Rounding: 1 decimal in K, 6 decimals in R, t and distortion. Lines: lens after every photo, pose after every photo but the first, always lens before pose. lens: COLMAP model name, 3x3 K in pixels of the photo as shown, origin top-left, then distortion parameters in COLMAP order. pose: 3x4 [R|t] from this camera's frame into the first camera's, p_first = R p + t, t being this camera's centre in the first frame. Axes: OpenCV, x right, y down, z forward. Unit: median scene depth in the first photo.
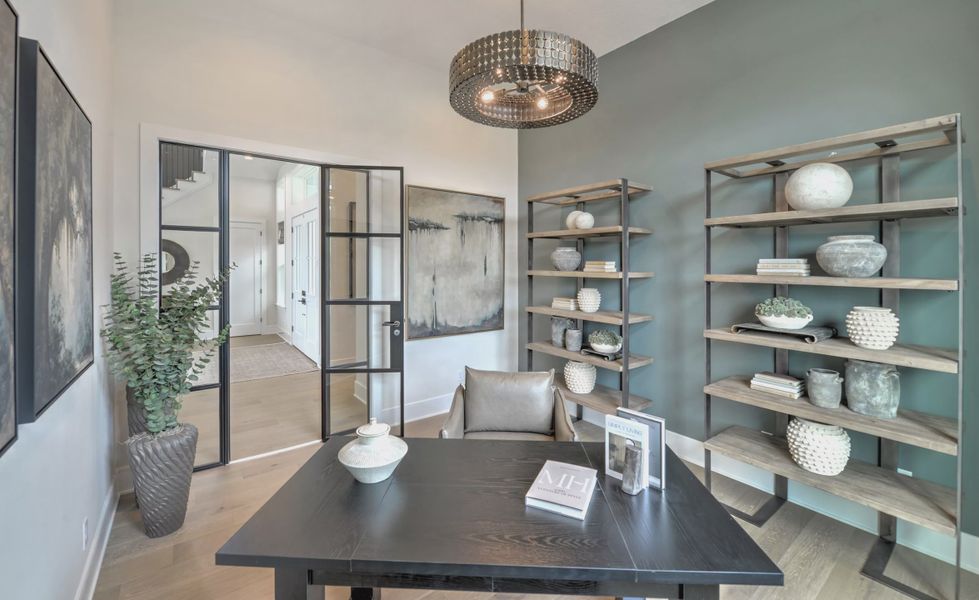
lens RADIAL K [[400.7, 0, 488.3], [0, 400.7, 279.8], [0, 0, 1]] dist [-0.003469, -0.000201]
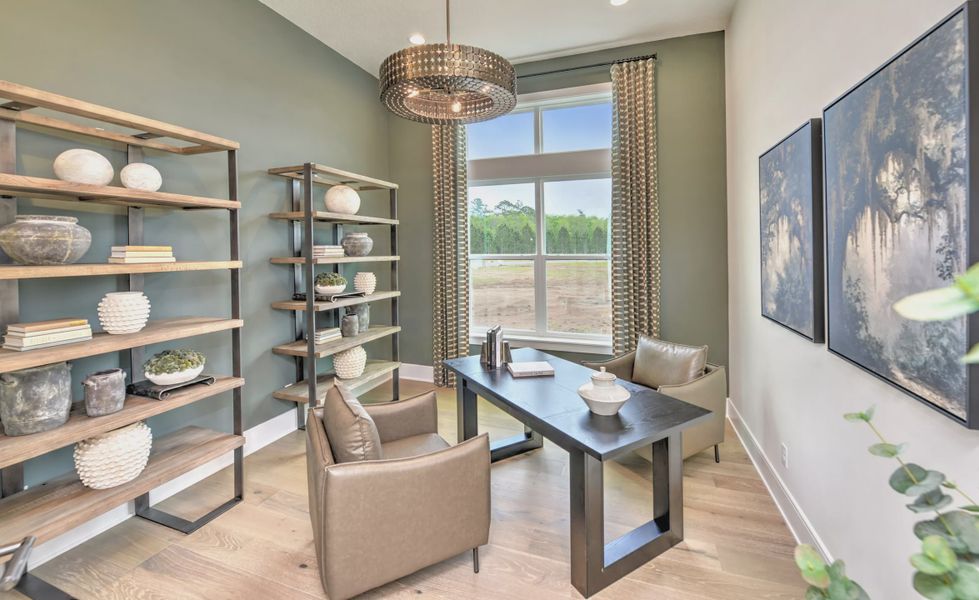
lens RADIAL K [[391.5, 0, 493.7], [0, 391.5, 295.1], [0, 0, 1]] dist [-0.010031, 0.000023]
pose [[-0.545908, -0.096739, 0.832241, -0.524551], [0.030404, 0.990370, 0.135064, -0.035357], [-0.837293, 0.099036, -0.537710, 0.896146]]
